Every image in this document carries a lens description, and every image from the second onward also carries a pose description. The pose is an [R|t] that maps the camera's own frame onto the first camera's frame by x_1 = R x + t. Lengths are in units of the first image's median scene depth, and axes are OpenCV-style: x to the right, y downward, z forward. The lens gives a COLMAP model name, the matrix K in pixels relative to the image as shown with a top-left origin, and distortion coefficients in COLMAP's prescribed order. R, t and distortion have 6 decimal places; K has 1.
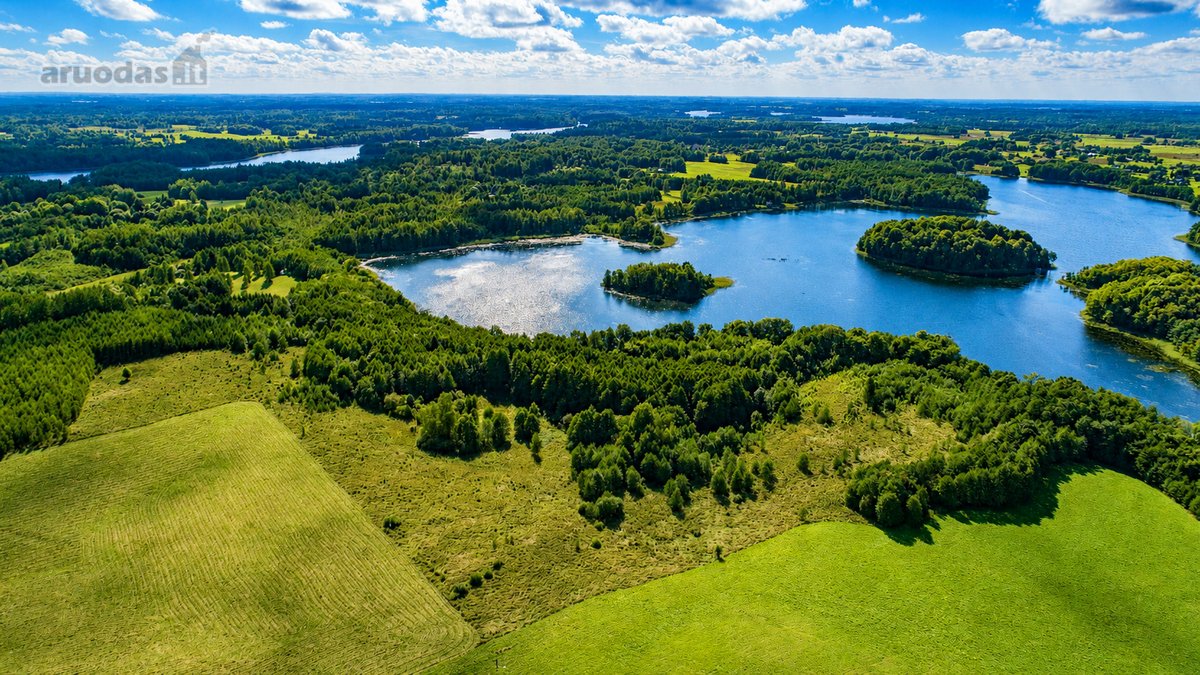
lens RADIAL K [[821.5, 0, 600.0], [0, 821.5, 337.5], [0, 0, 1]] dist [-0.004882, 0.001802]
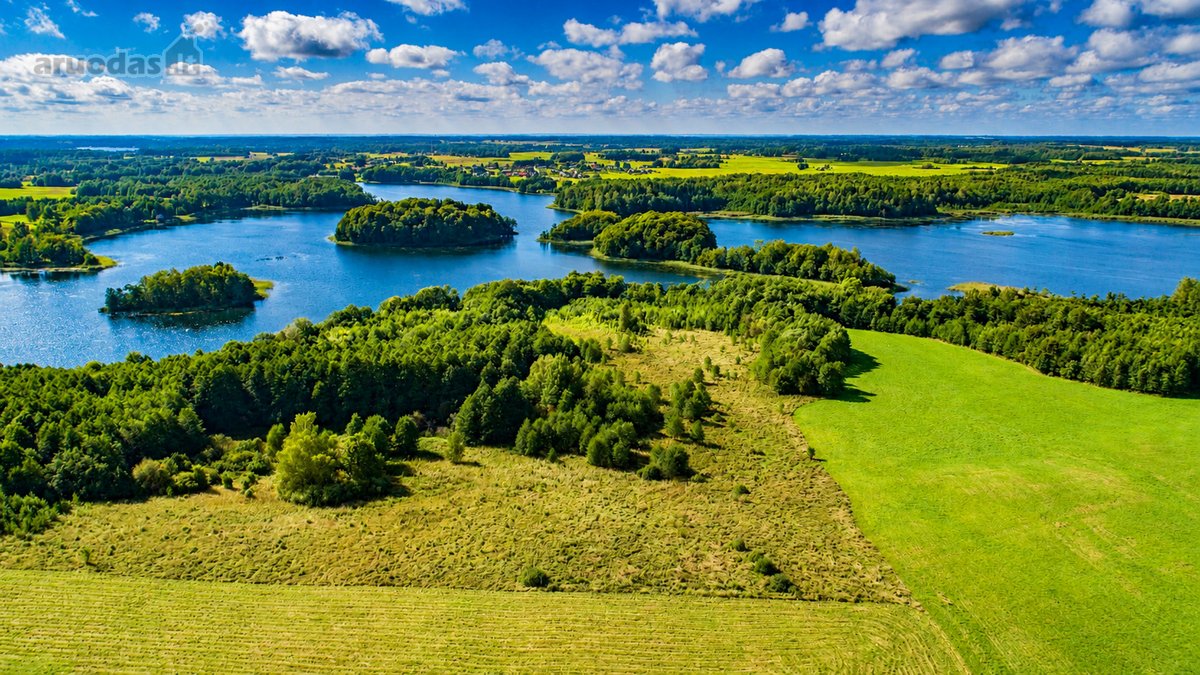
lens RADIAL K [[821.5, 0, 600.0], [0, 821.5, 337.5], [0, 0, 1]] dist [-0.004882, 0.001802]
pose [[0.642330, -0.196004, 0.740942, -0.171455], [0.227218, 0.971985, 0.060145, 0.008870], [-0.731973, 0.129722, 0.668870, 0.149933]]
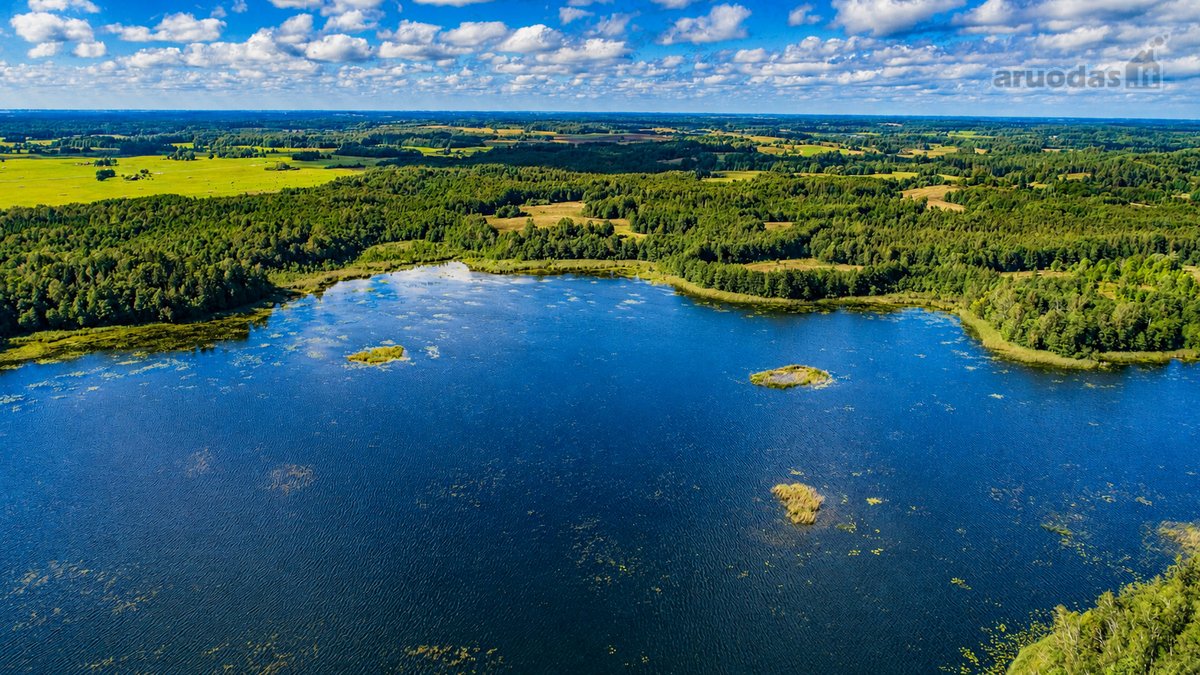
lens RADIAL K [[810.6, 0, 599.5], [0, 810.6, 375.3], [0, 0, 1]] dist [-0.004910, 0.004119]
pose [[-0.009515, -0.324111, 0.945971, 0.324560], [0.285415, 0.905780, 0.313211, -0.049501], [-0.958357, 0.272974, 0.083888, 0.250435]]
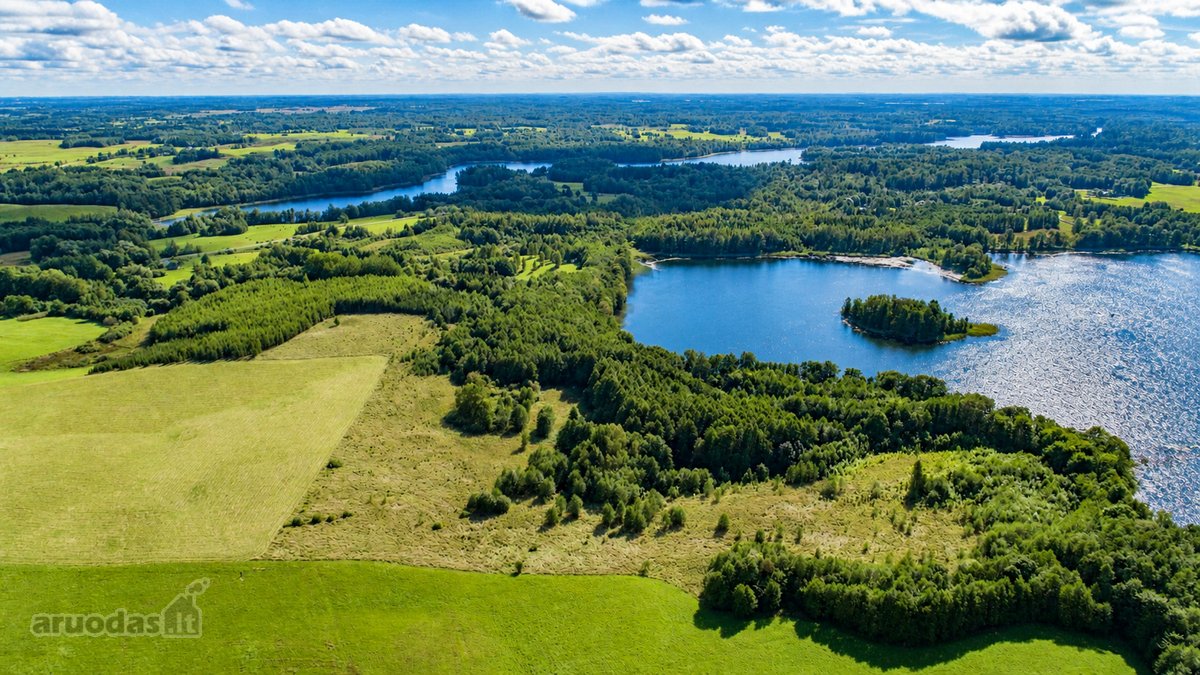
lens RADIAL K [[824.5, 0, 606.9], [0, 824.5, 335.8], [0, 0, 1]] dist [-0.006706, -0.000632]
pose [[0.815830, 0.160556, -0.555556, 0.210232], [-0.161042, 0.985760, 0.048395, -0.027095], [0.555415, 0.049986, 0.830069, 0.047469]]
